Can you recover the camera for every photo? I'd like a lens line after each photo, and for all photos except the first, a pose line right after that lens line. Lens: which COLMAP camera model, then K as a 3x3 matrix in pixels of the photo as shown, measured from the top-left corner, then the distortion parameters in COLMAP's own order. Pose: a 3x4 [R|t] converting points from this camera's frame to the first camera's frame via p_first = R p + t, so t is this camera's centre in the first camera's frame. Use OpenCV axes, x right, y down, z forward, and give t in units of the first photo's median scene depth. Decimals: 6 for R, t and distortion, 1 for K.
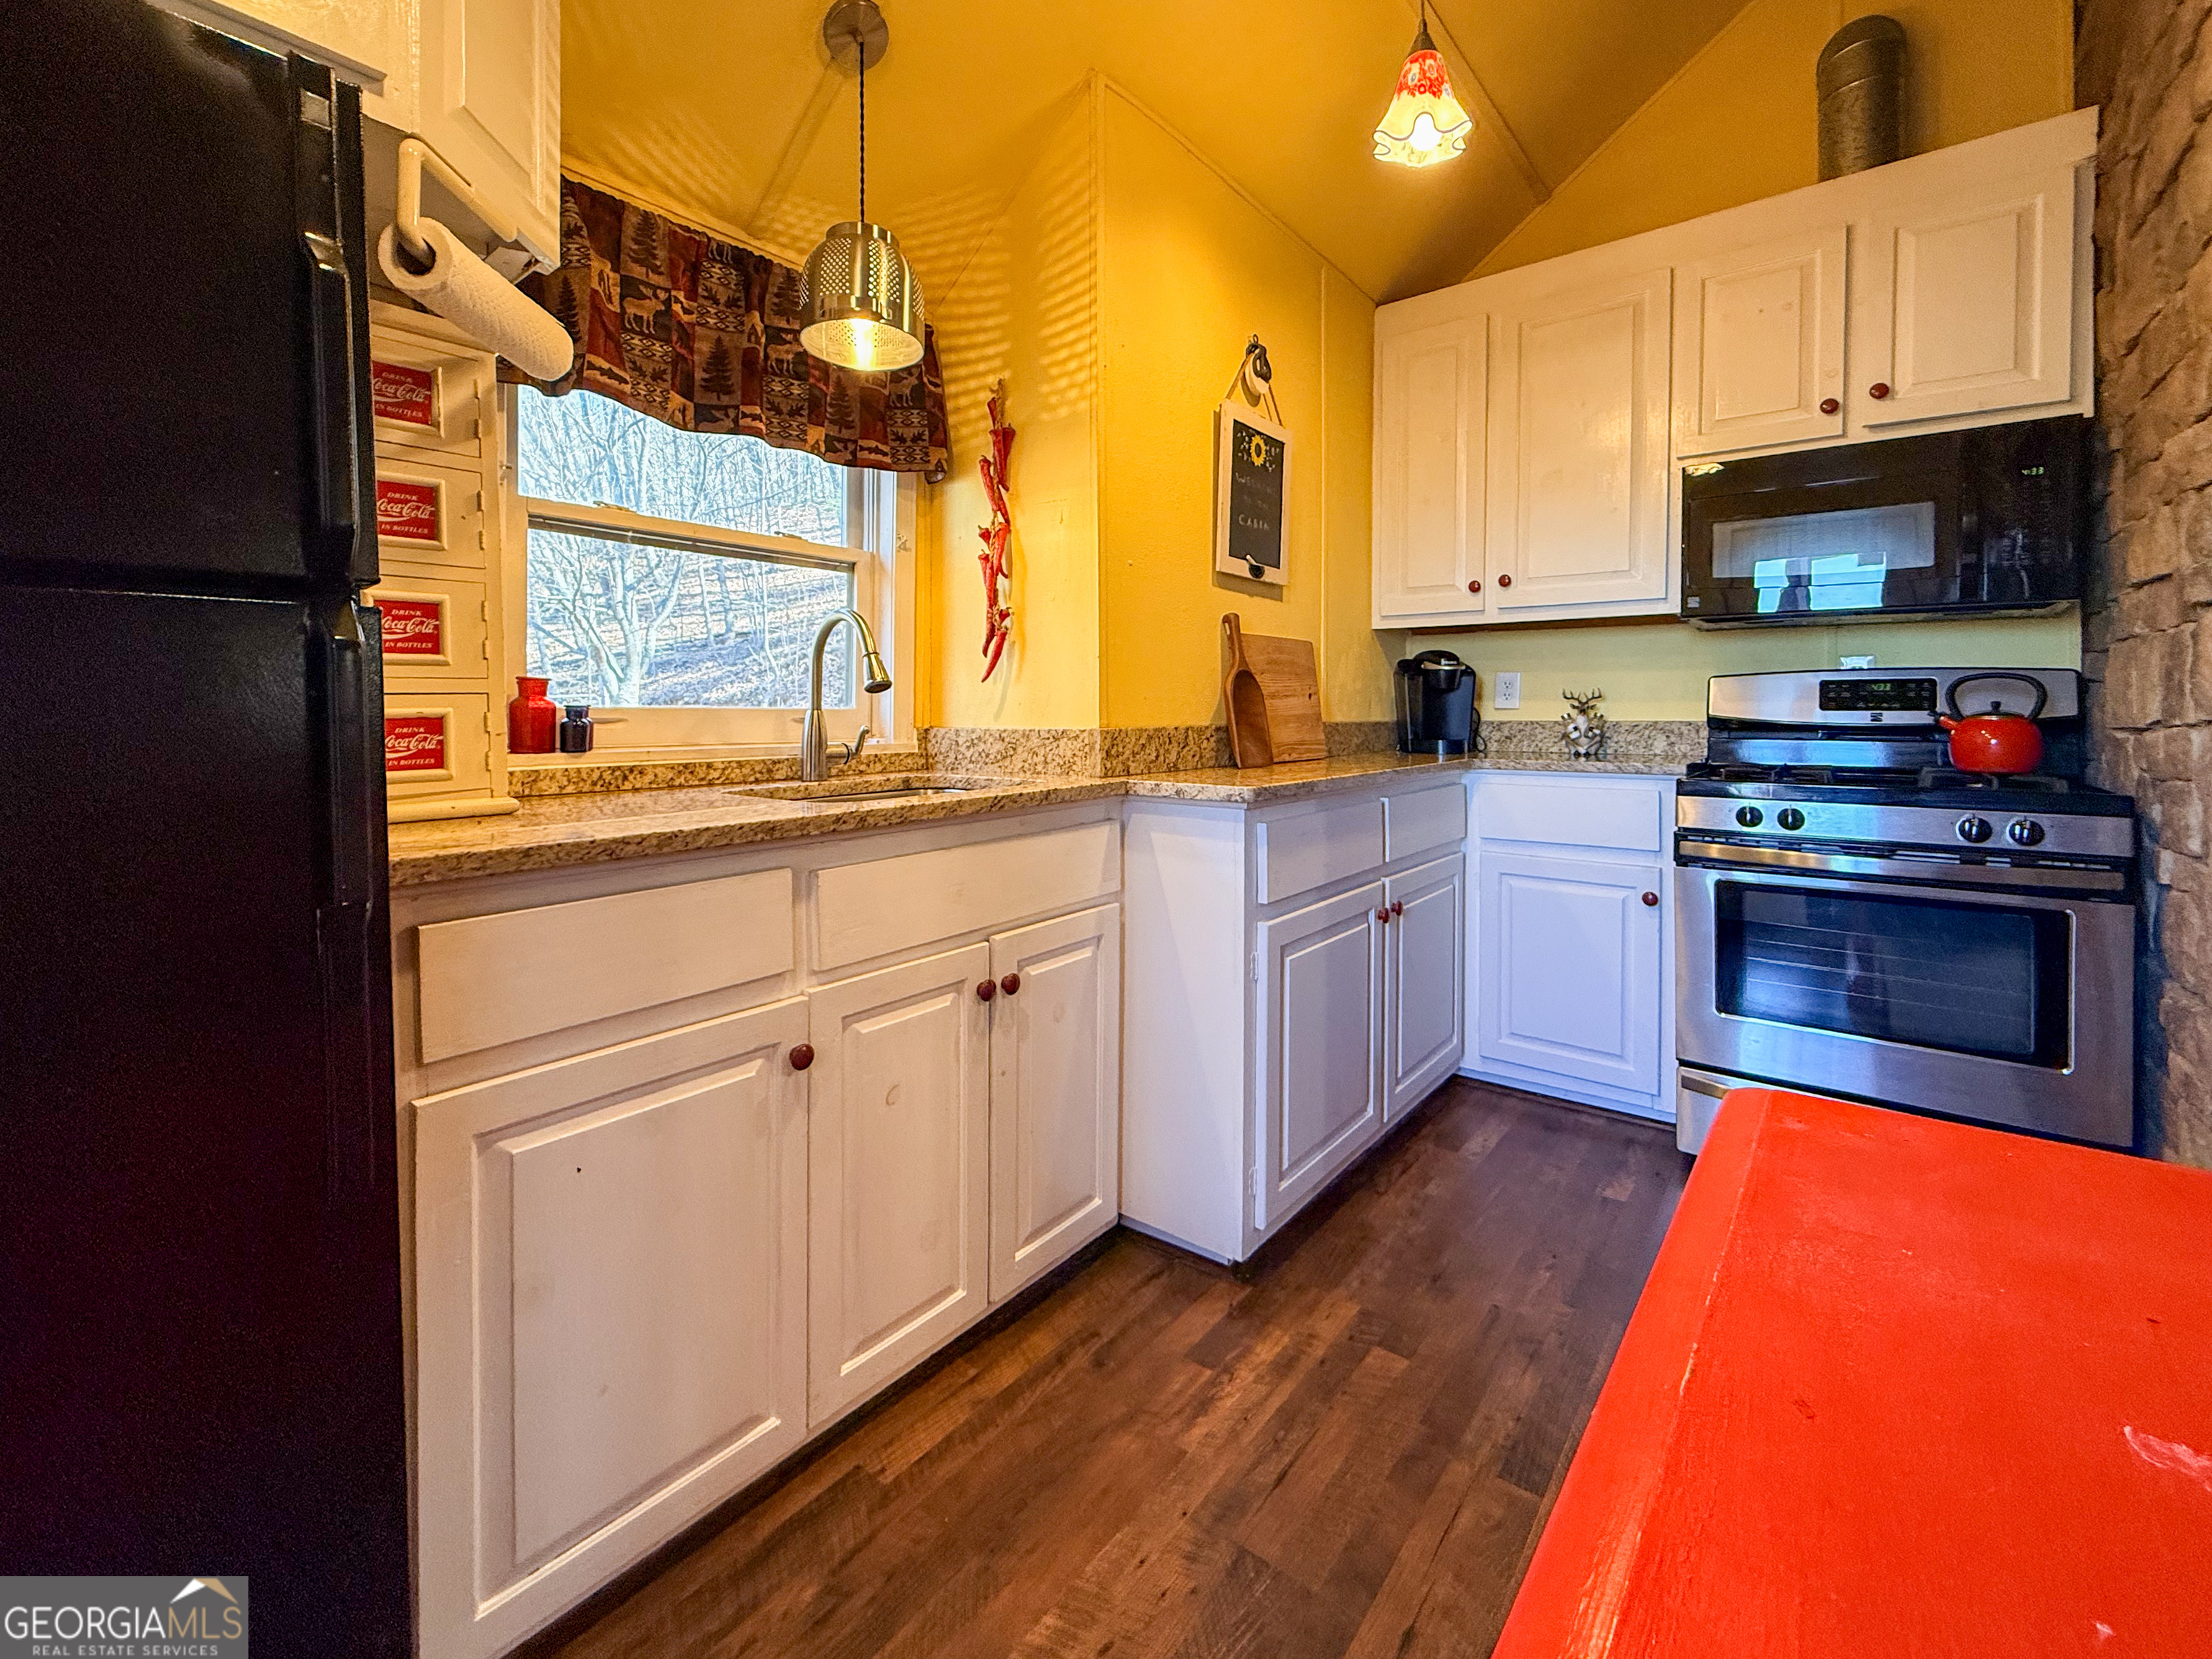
lens RADIAL K [[907.8, 0, 1098.4], [0, 907.8, 737.4], [0, 0, 1]] dist [-0.000299, 0.000119]
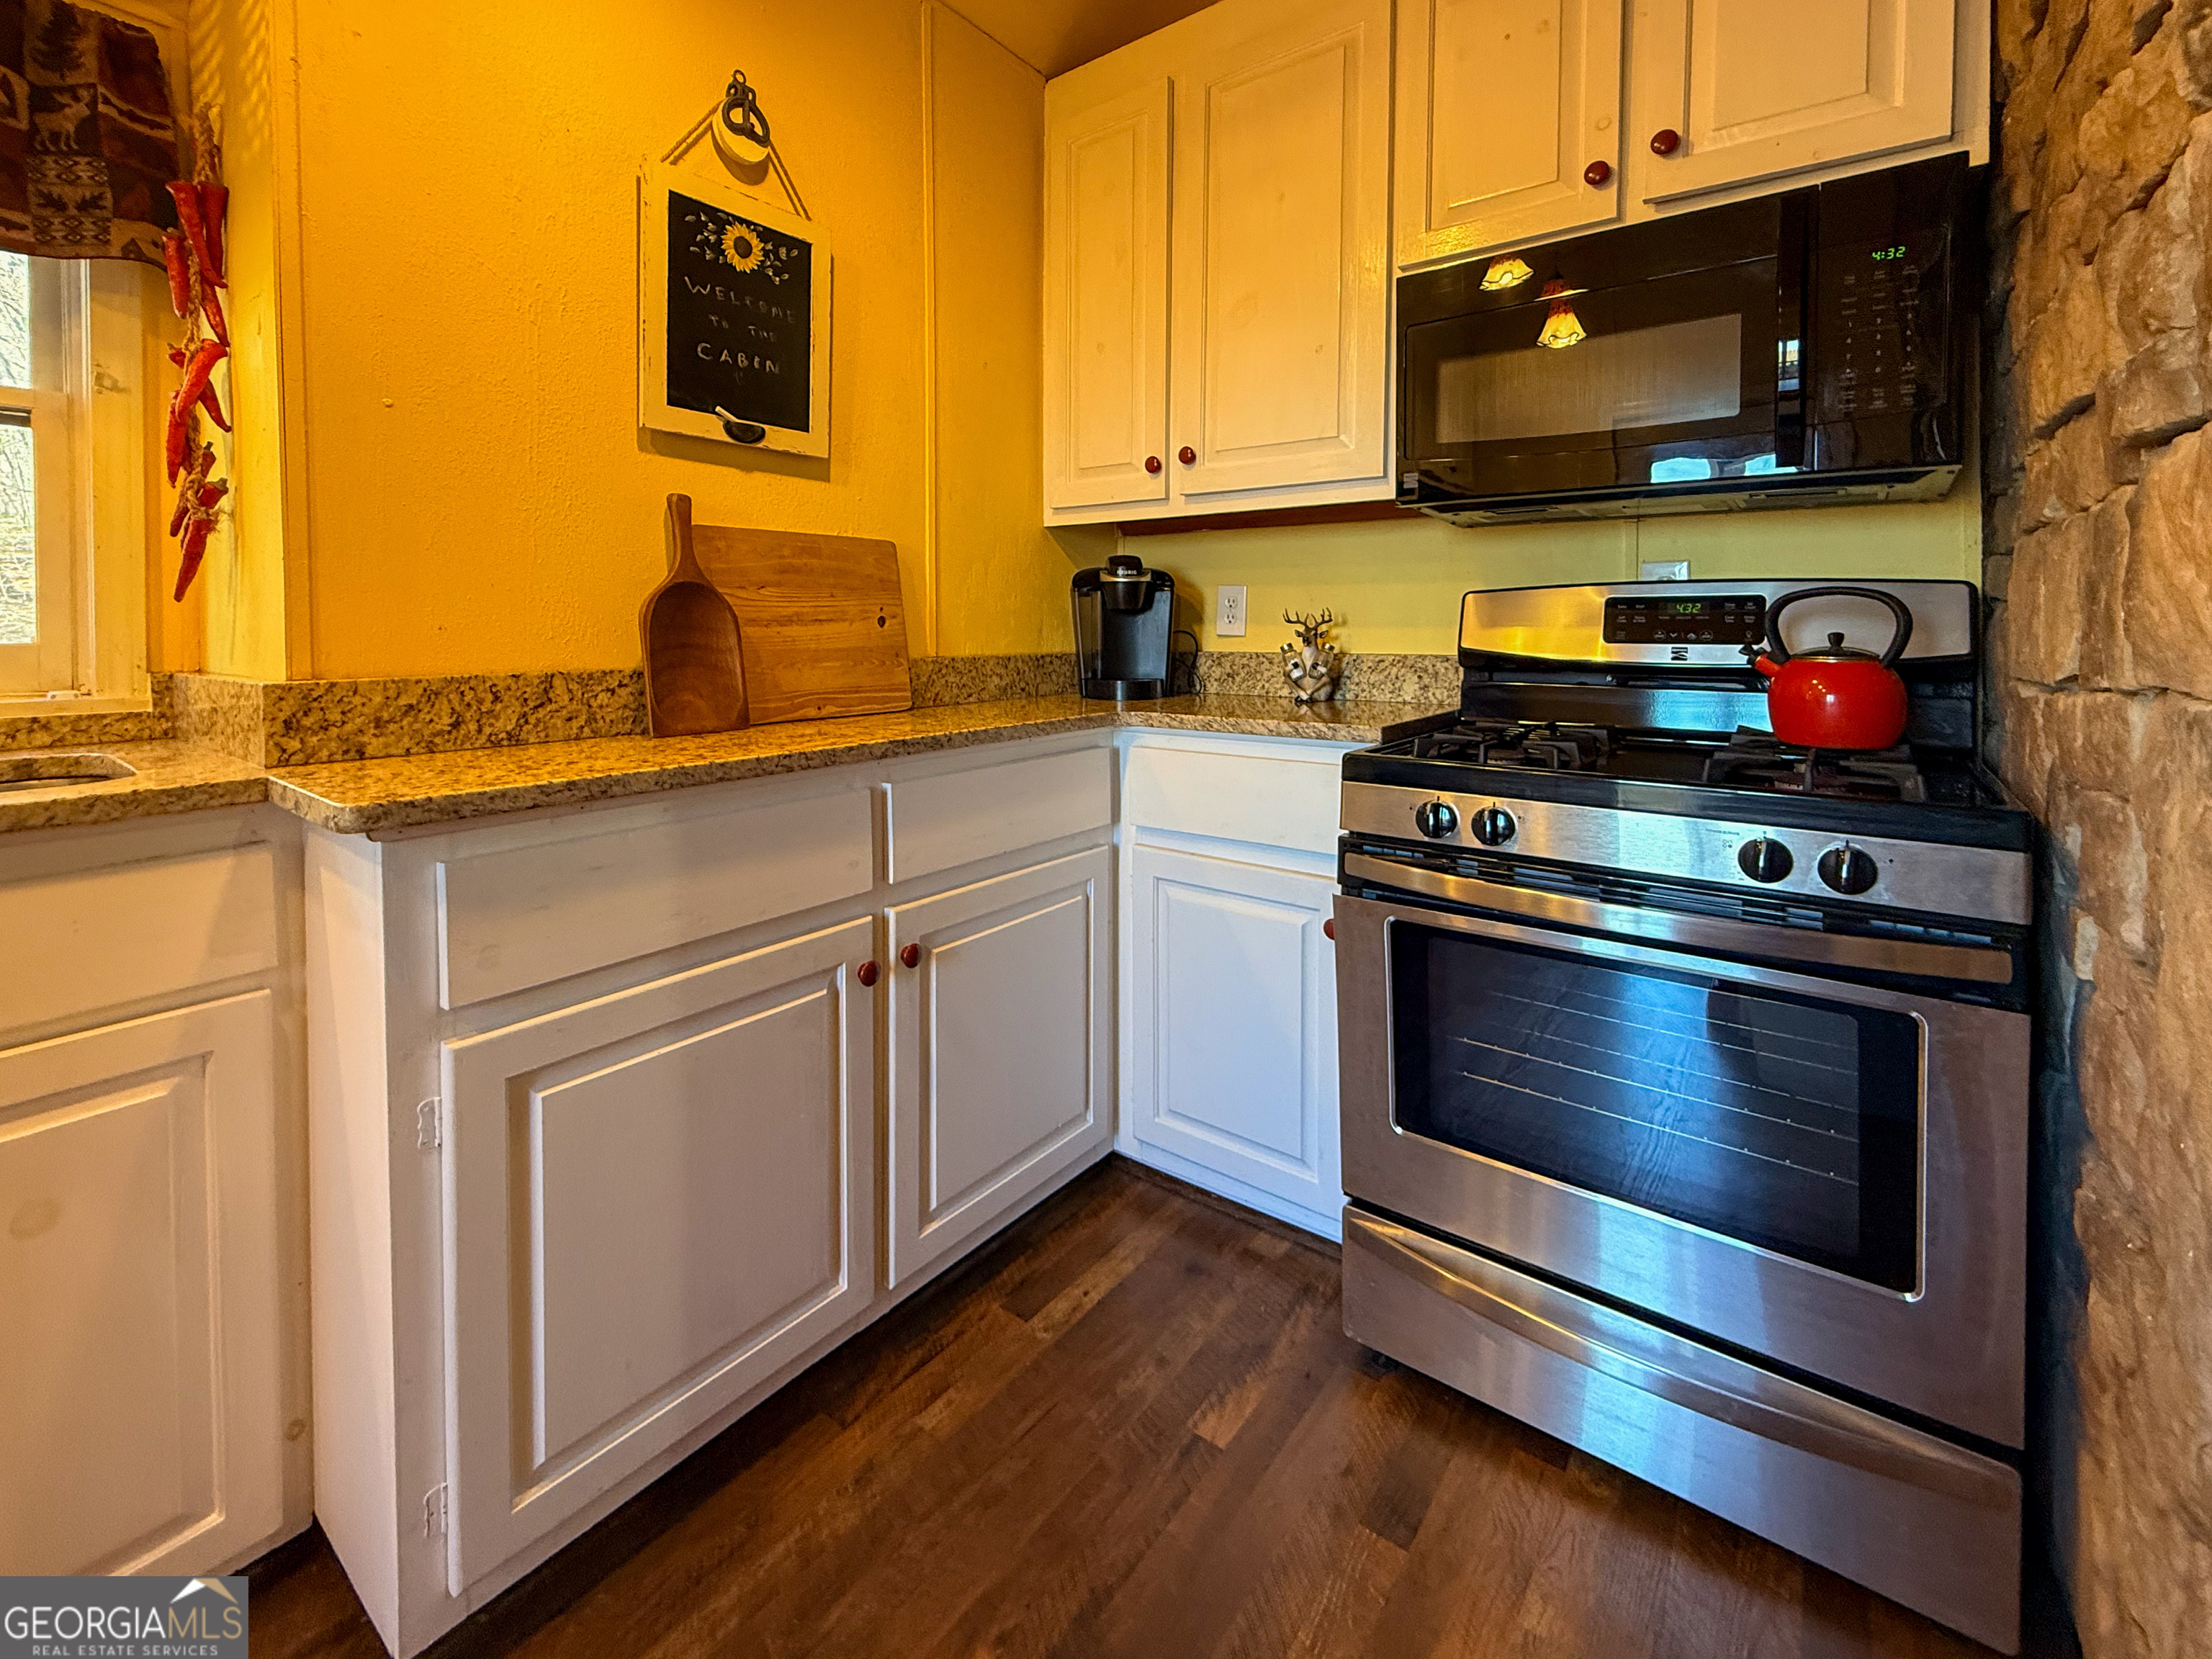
lens RADIAL K [[918.7, 0, 1079.8], [0, 918.7, 658.6], [0, 0, 1]] dist [0.000704, -0.000159]
pose [[0.999988, 0.000077, 0.004957, 0.449697], [-0.000114, 0.999972, 0.007508, -0.025769], [-0.004957, -0.007509, 0.999960, 0.358186]]
